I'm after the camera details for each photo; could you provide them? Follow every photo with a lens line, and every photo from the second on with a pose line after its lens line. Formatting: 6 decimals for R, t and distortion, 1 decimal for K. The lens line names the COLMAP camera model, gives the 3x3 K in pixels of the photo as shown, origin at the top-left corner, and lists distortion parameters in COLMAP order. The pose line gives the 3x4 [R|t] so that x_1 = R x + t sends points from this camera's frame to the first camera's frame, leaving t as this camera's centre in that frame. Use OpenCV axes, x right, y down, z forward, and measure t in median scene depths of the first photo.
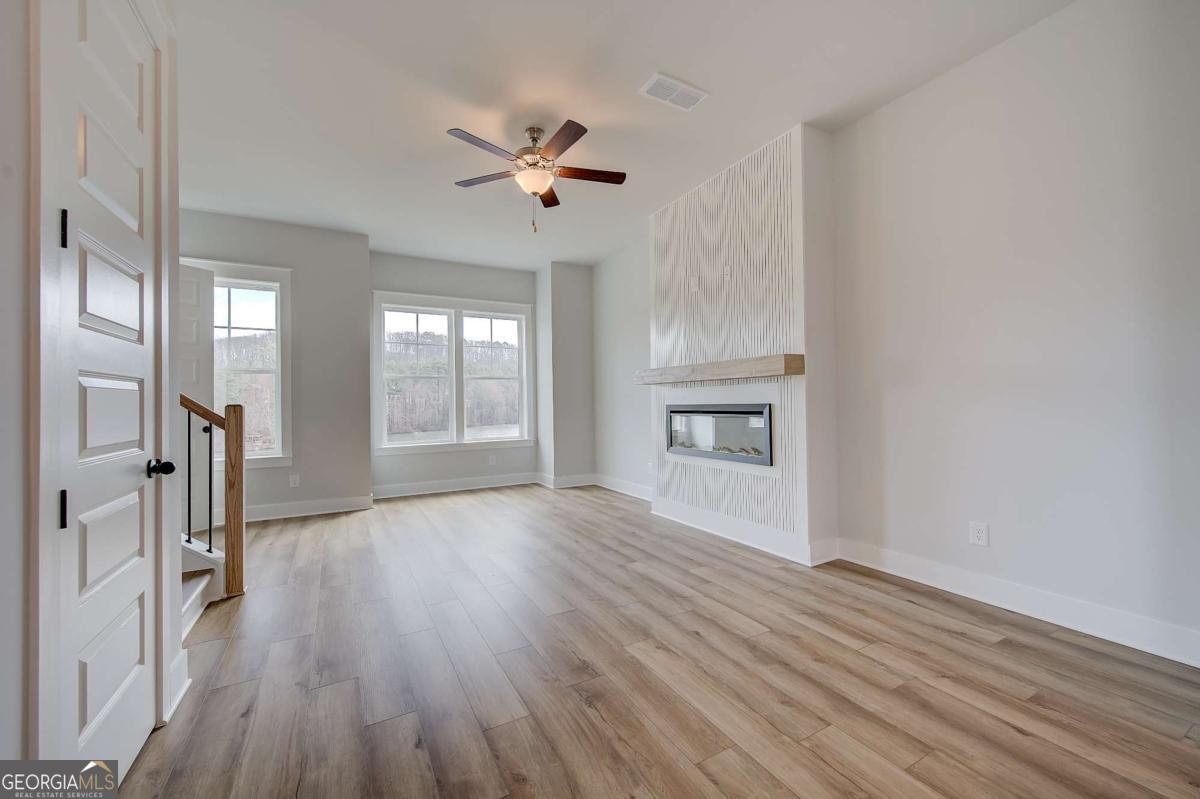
lens RADIAL K [[481.4, 0, 596.7], [0, 481.4, 396.7], [0, 0, 1]] dist [-0.000351, -0.000148]
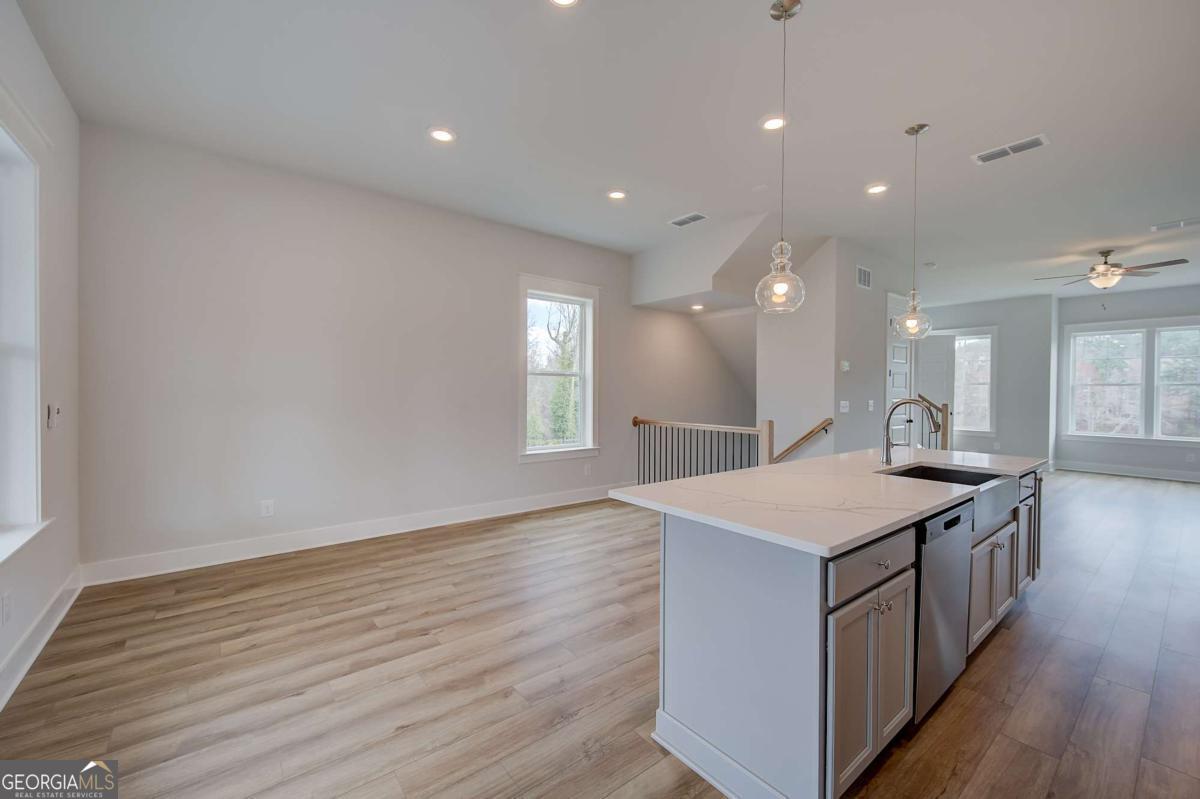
lens RADIAL K [[481.4, 0, 596.7], [0, 481.4, 396.7], [0, 0, 1]] dist [-0.000351, -0.000148]
pose [[0.167299, 0.025984, -0.985564, 1.377270], [-0.000236, 0.999654, 0.026316, -0.083129], [0.985906, -0.004170, 0.167247, -1.186100]]
